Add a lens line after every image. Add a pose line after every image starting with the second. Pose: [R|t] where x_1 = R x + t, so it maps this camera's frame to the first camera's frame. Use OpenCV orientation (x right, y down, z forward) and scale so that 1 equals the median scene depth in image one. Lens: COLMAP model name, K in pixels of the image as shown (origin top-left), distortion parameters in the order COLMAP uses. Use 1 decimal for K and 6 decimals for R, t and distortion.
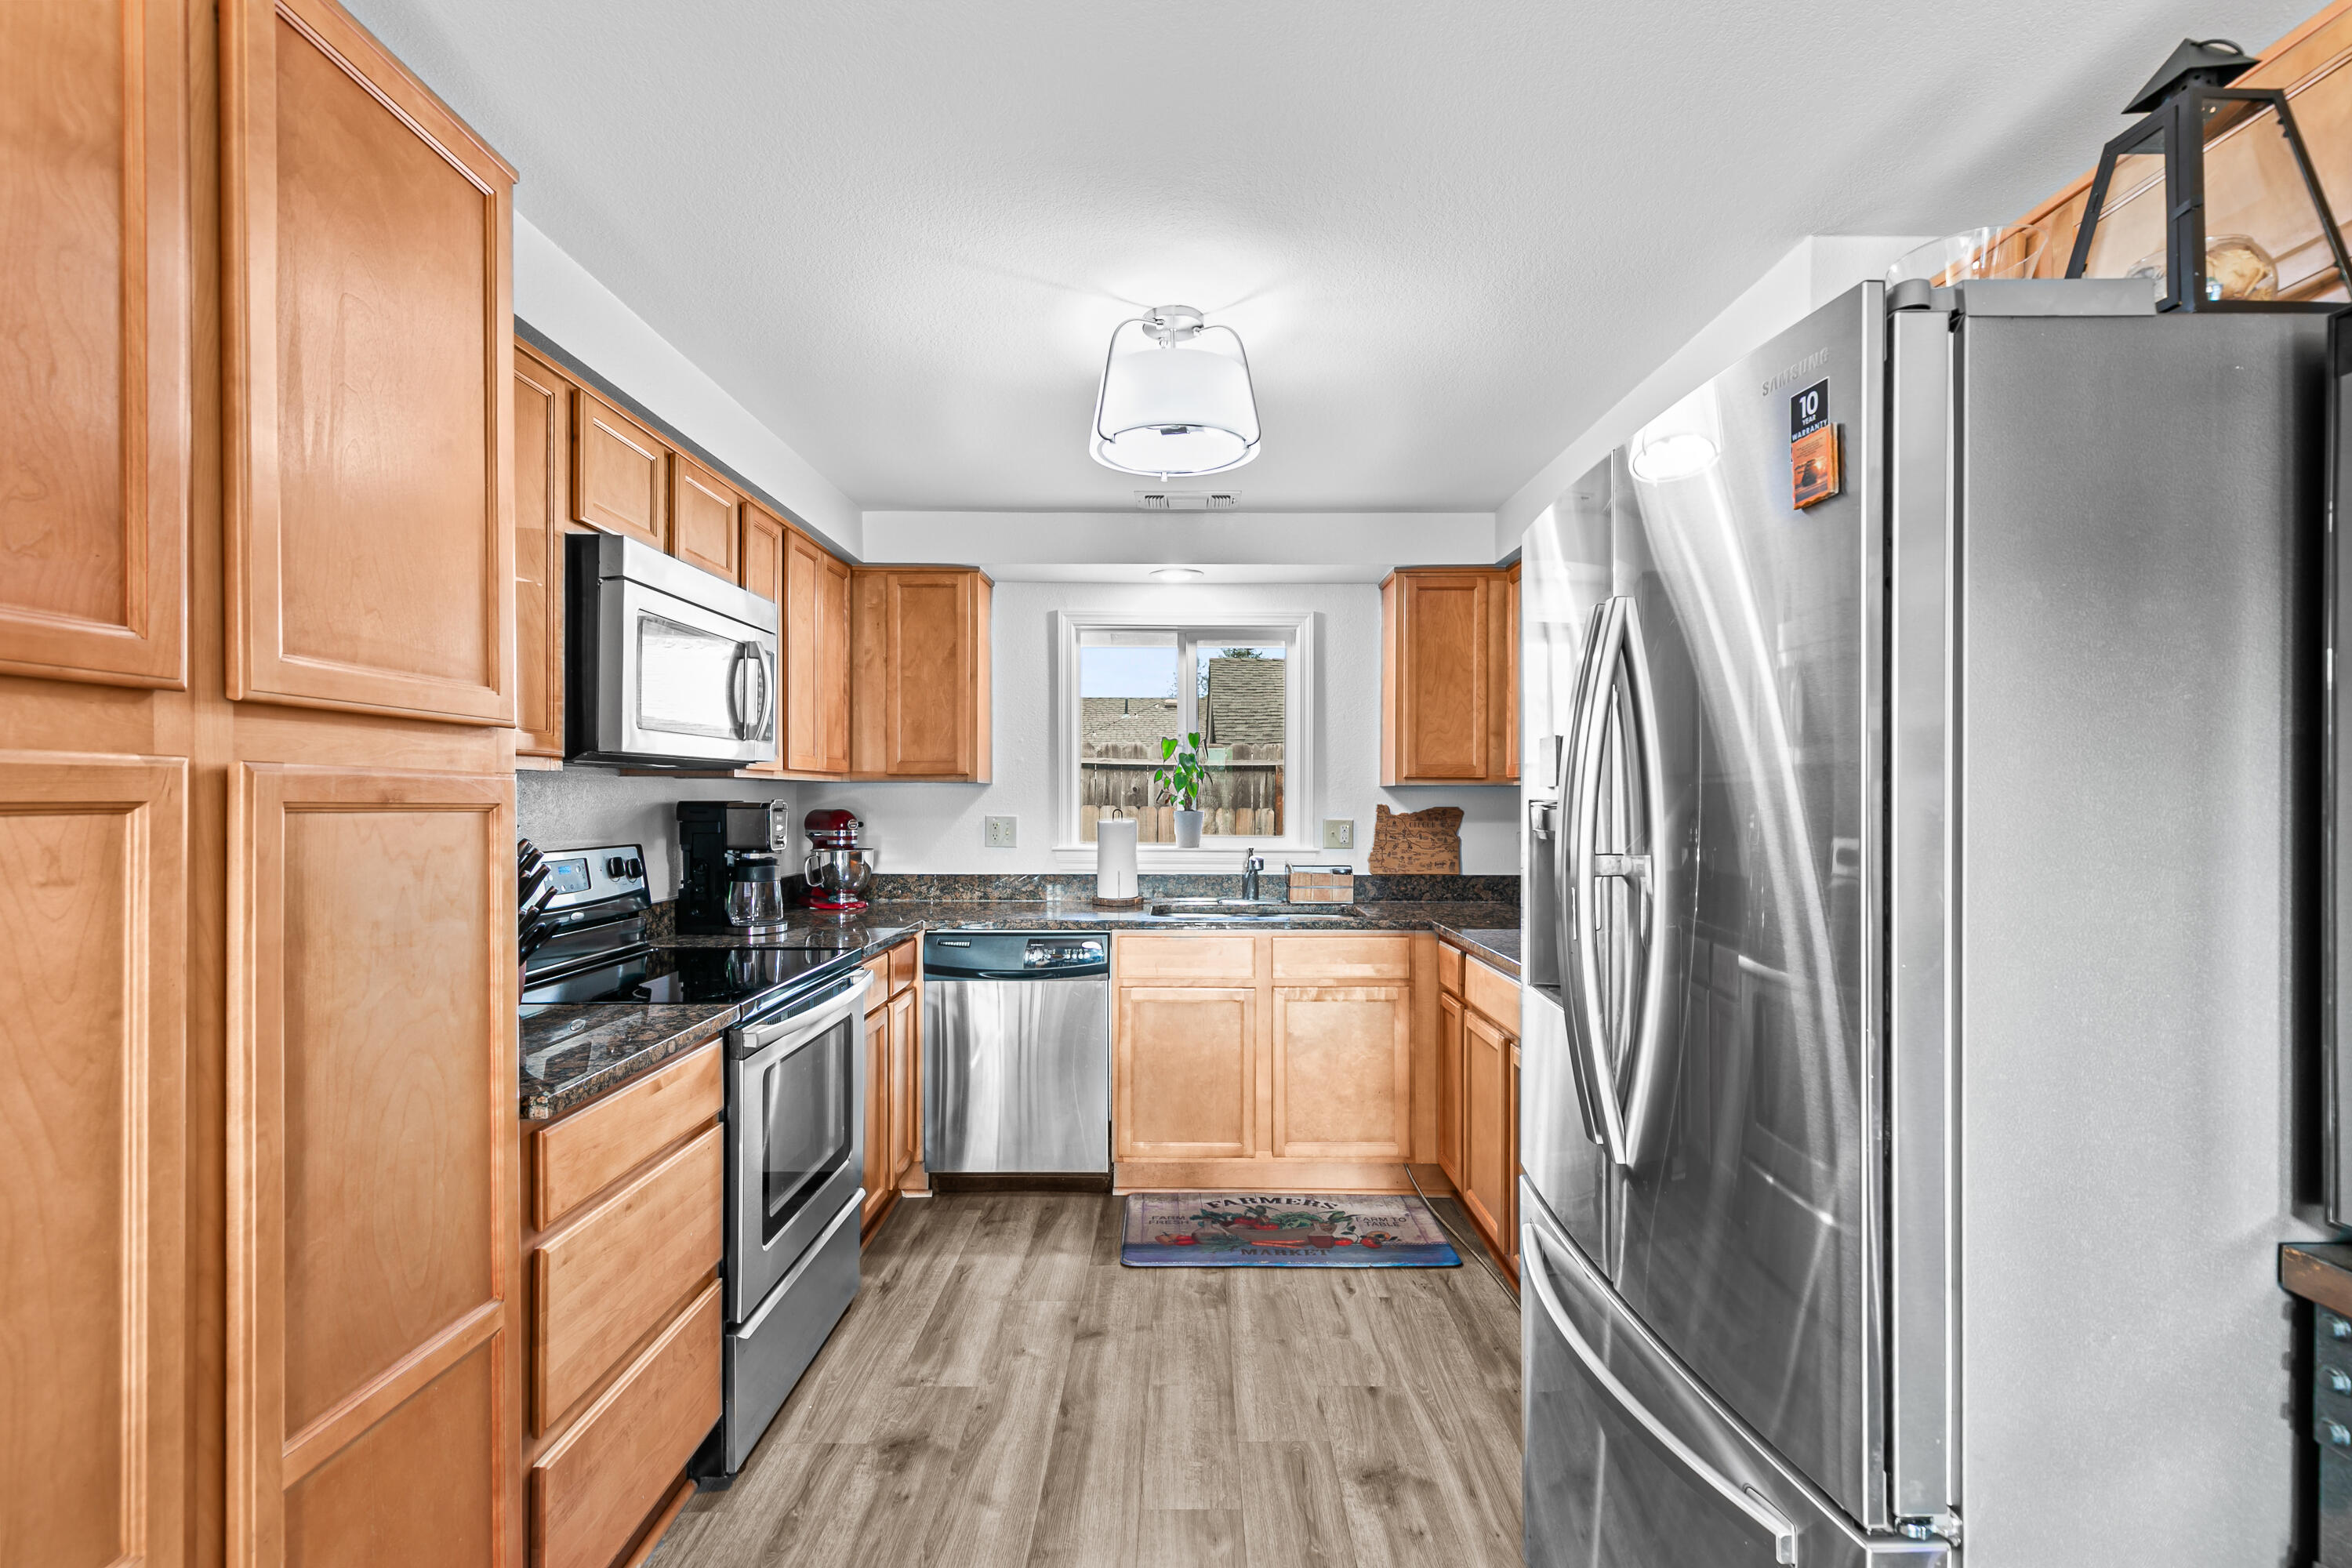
lens RADIAL K [[1051.1, 0, 1176.0], [0, 1051.1, 784.0], [0, 0, 1]] dist [0.007617, -0.001853]
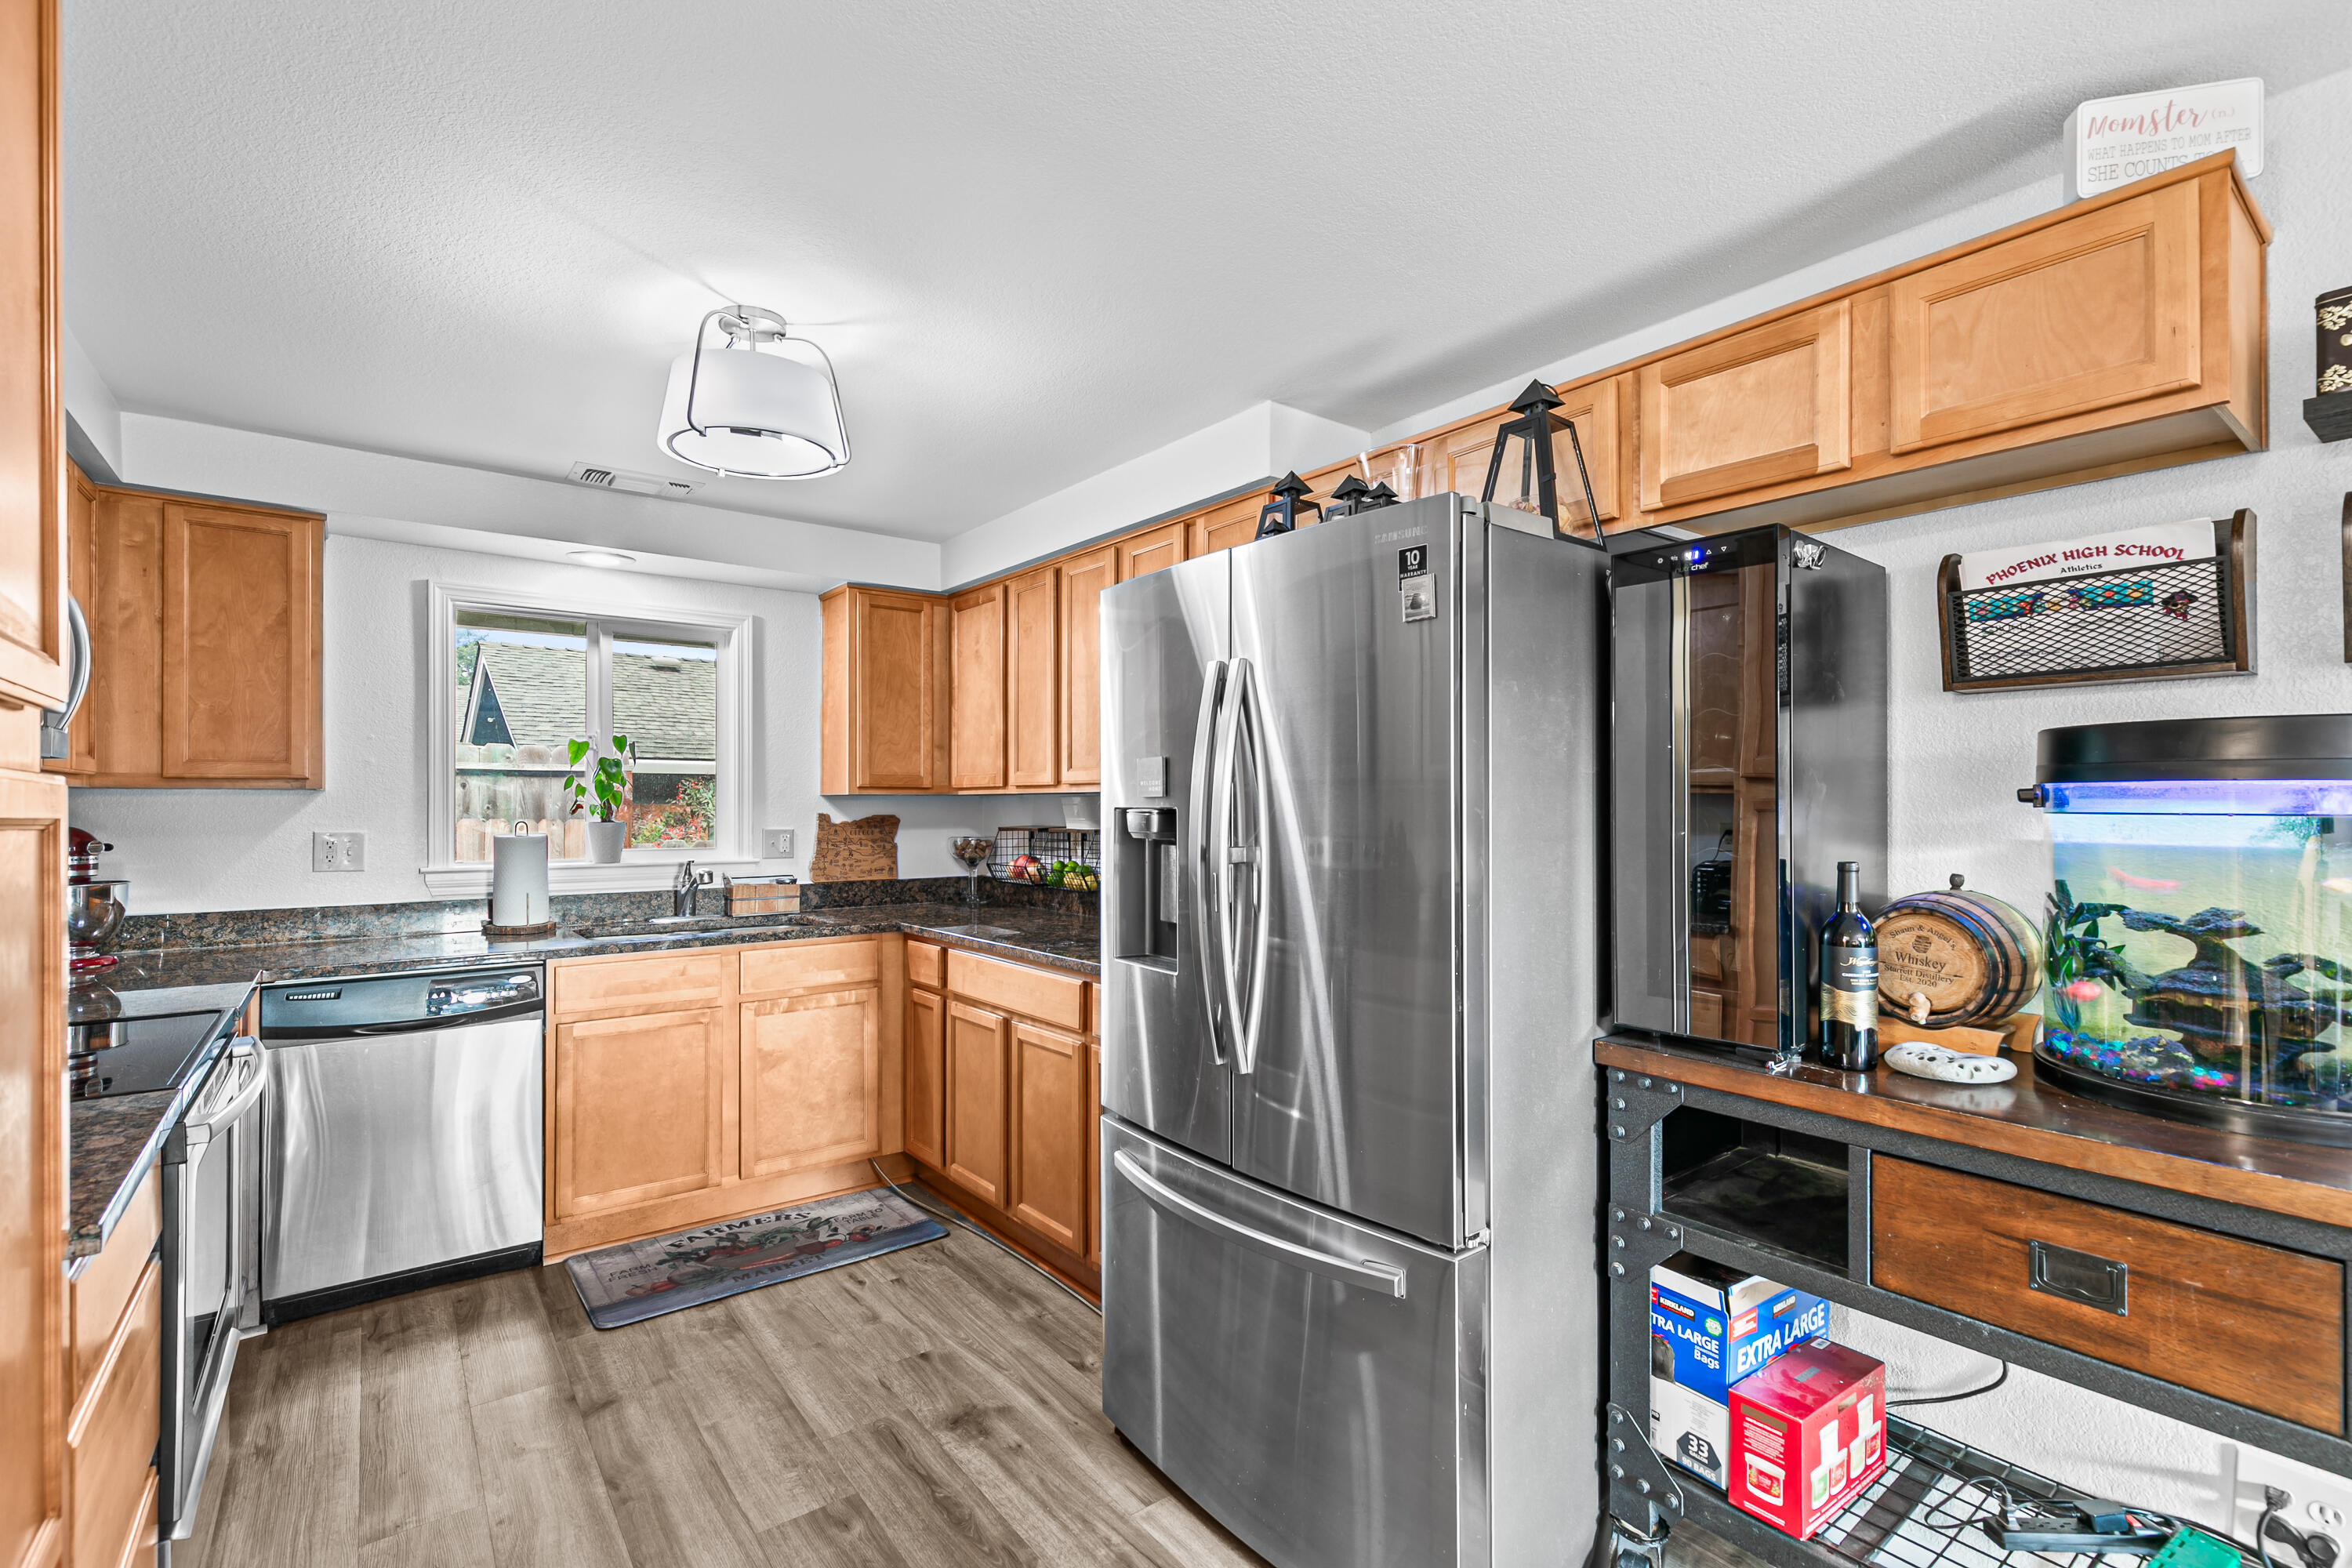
lens RADIAL K [[1051.1, 0, 1176.0], [0, 1051.1, 784.0], [0, 0, 1]] dist [0.007617, -0.001853]
pose [[0.793354, 0.008600, 0.608700, -0.181720], [-0.003869, 0.999951, -0.009085, -0.000940], [-0.608748, 0.004852, 0.793349, -0.010569]]
